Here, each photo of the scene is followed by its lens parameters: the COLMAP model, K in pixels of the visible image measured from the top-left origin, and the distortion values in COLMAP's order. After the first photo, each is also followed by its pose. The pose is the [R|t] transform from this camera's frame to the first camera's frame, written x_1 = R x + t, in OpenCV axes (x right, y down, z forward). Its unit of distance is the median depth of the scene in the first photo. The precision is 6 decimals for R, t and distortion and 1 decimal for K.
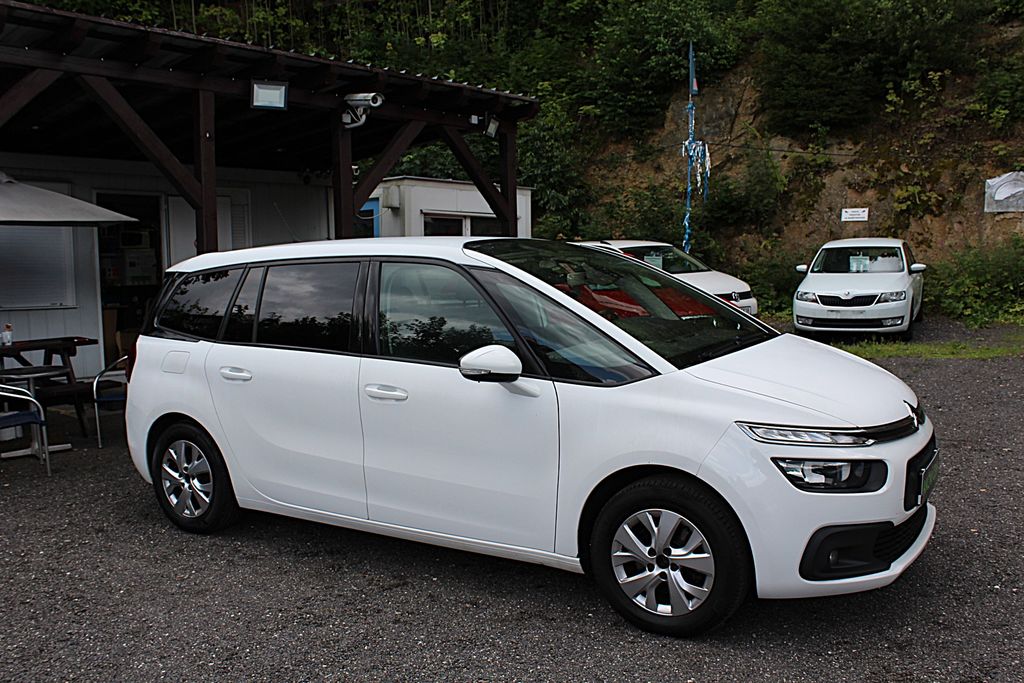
lens RADIAL K [[958.3, 0, 514.1], [0, 958.3, 335.1], [0, 0, 1]] dist [-0.102915, 0.000000]
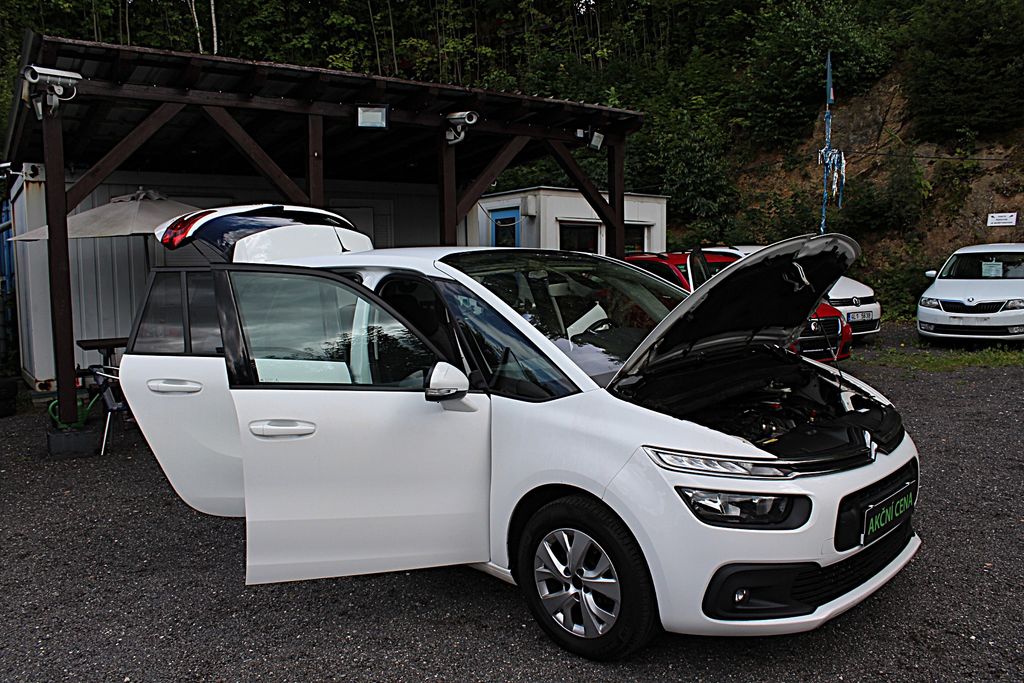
lens RADIAL K [[861.0, 0, 510.6], [0, 861.0, 345.0], [0, 0, 1]] dist [-0.140387, 0.110785]
pose [[0.972532, 0.023822, -0.231546, 0.084349], [-0.019132, 0.999564, 0.022480, -0.007377], [0.231980, -0.017433, 0.972564, 0.038671]]
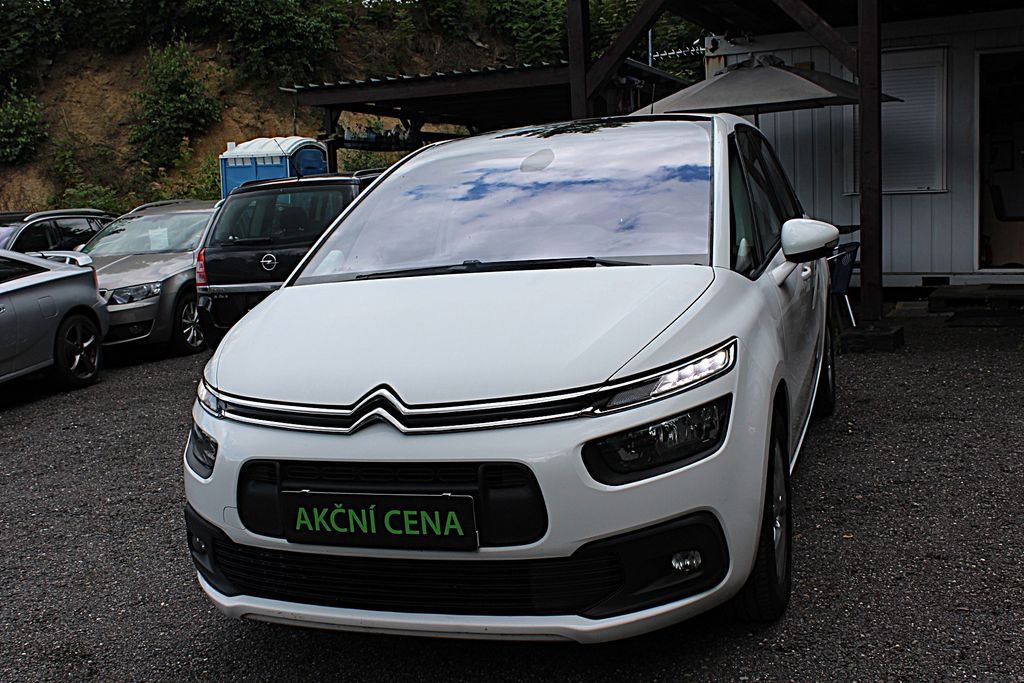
lens RADIAL K [[1111.1, 0, 480.3], [0, 1111.1, 330.4], [0, 0, 1]] dist [-0.085144, 0.000000]
pose [[0.183907, 0.129522, -0.974373, 0.348641], [-0.020605, 0.991571, 0.127919, -0.017408], [0.982728, -0.003448, 0.185025, 0.294487]]
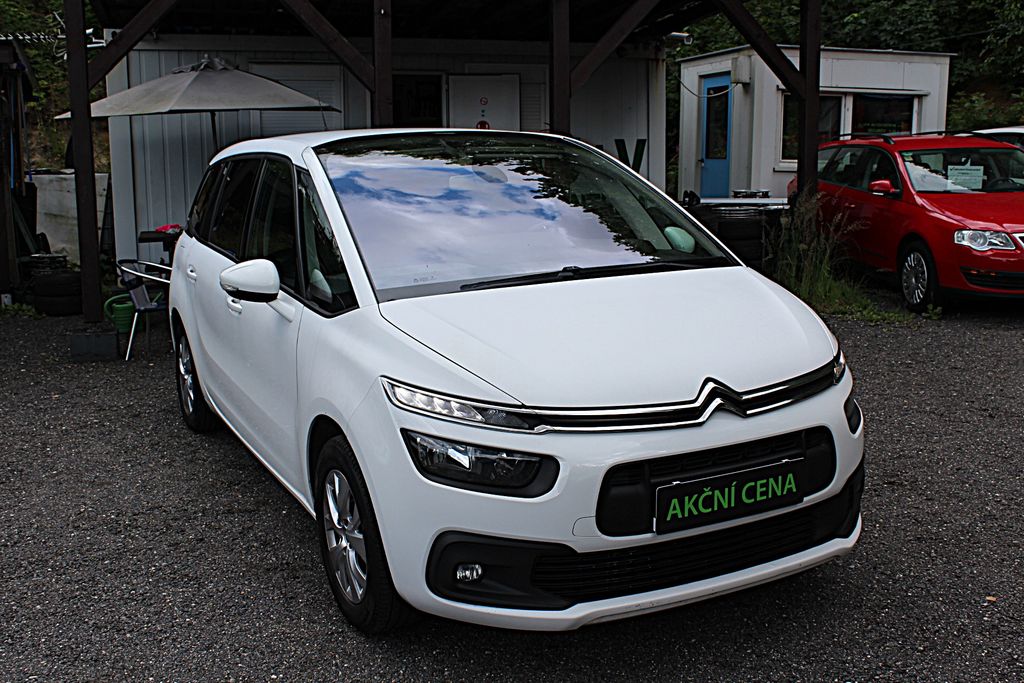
lens RADIAL K [[1111.1, 0, 509.6], [0, 1111.1, 333.5], [0, 0, 1]] dist [-0.085144, 0.000000]
pose [[0.847071, 0.095196, -0.522885, 0.223027], [-0.044853, 0.993123, 0.108146, -0.013156], [0.529584, -0.068155, 0.845515, 0.081243]]
